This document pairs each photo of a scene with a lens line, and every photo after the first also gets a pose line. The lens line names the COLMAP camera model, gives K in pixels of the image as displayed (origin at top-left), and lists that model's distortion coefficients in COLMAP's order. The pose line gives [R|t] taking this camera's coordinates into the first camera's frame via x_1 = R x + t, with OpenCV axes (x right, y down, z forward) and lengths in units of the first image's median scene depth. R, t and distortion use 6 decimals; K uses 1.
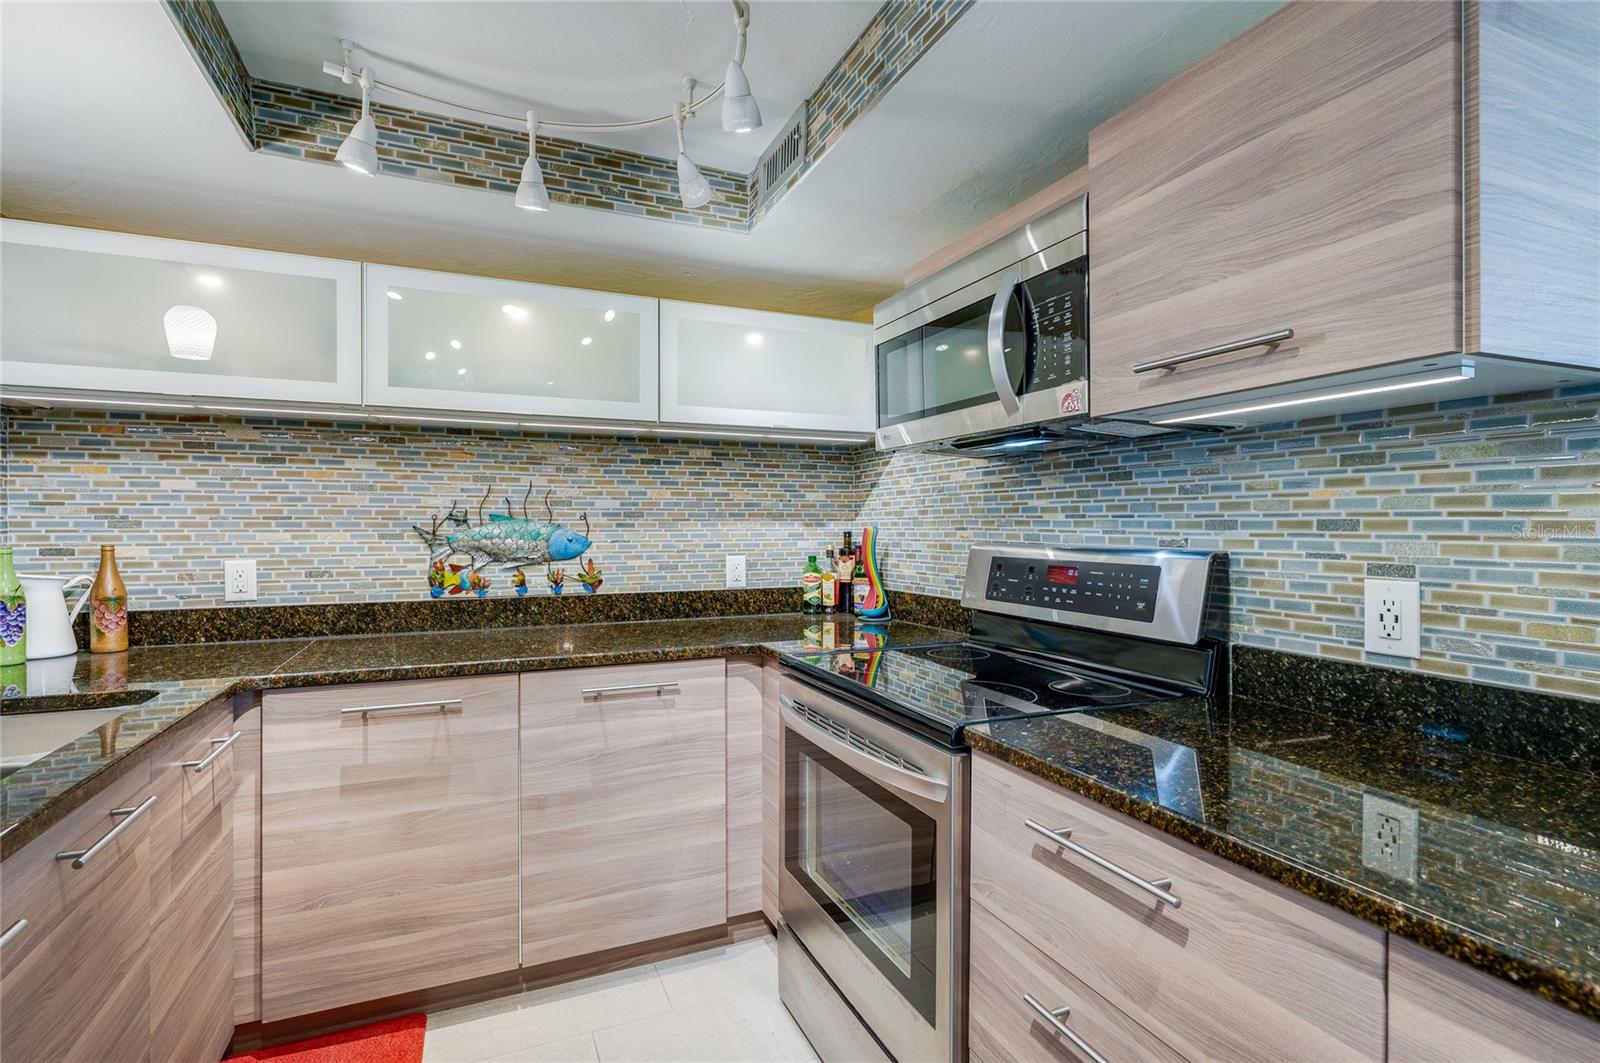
lens RADIAL K [[762.0, 0, 785.8], [0, 762.0, 542.6], [0, 0, 1]] dist [0.009468, 0.000488]
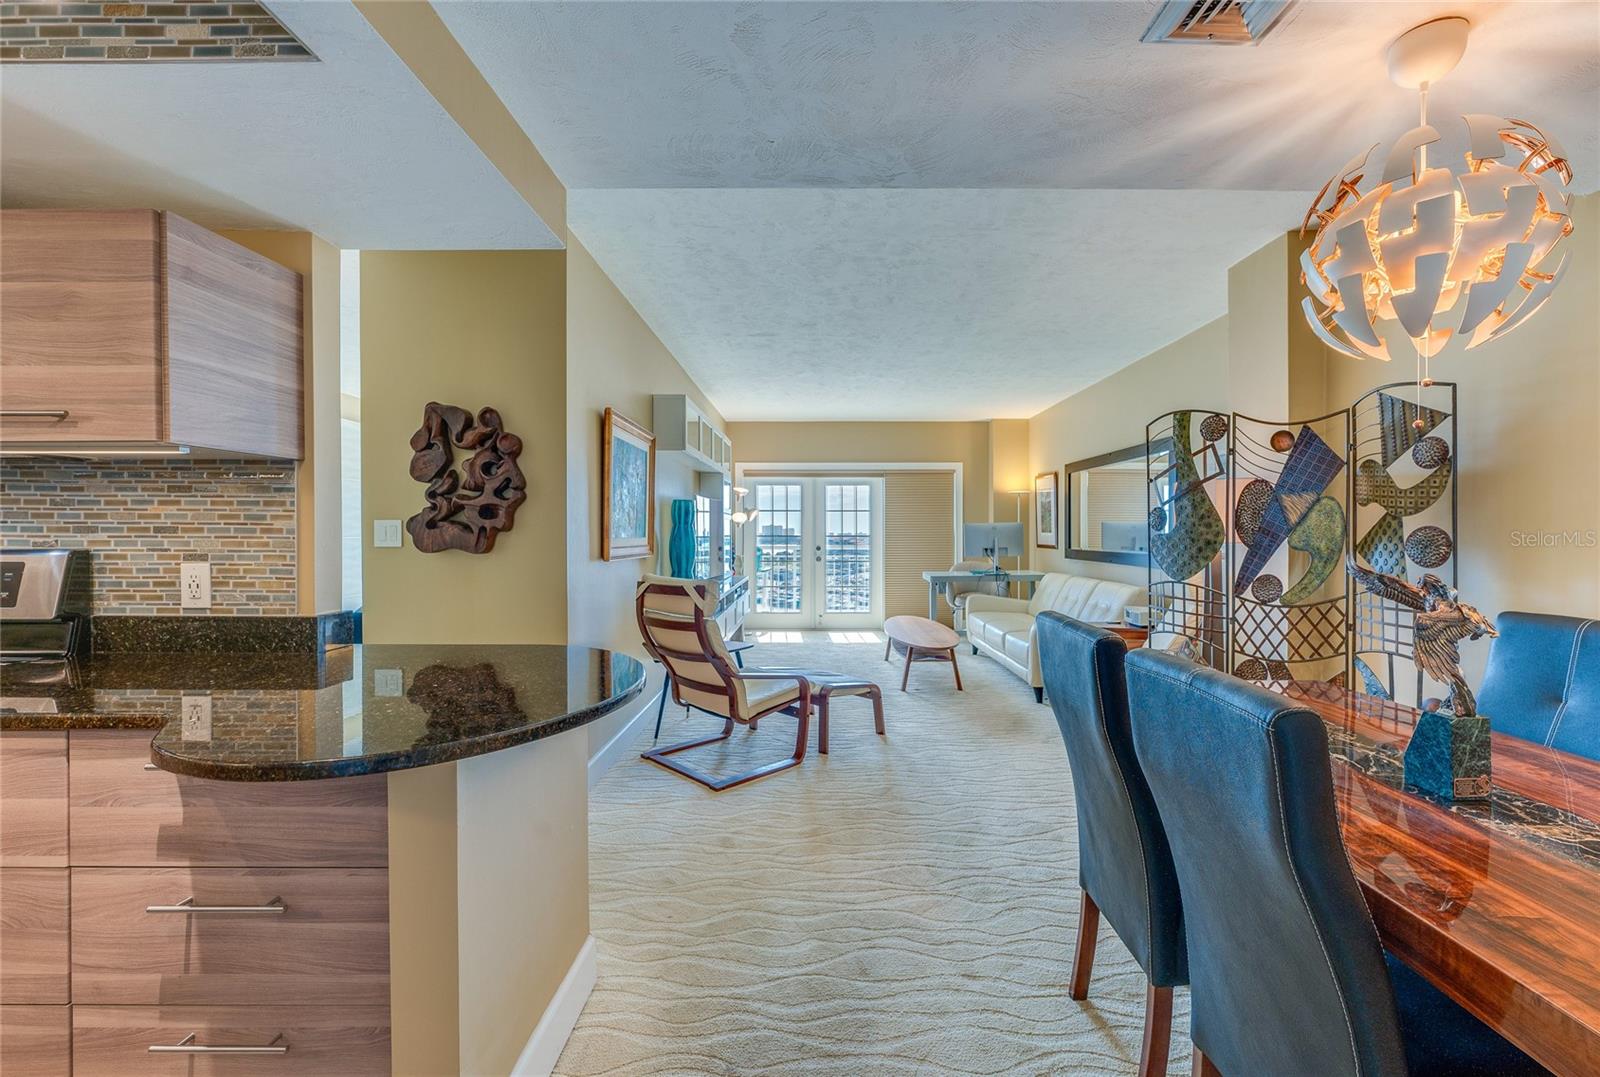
lens RADIAL K [[682.0, 0, 774.2], [0, 682.0, 537.6], [0, 0, 1]] dist [0.005412, -0.000263]
pose [[0.408889, -0.007555, 0.912553, -0.037533], [0.018729, 0.999825, -0.000115, 0.012819], [-0.912392, 0.017138, 0.408959, -0.557046]]
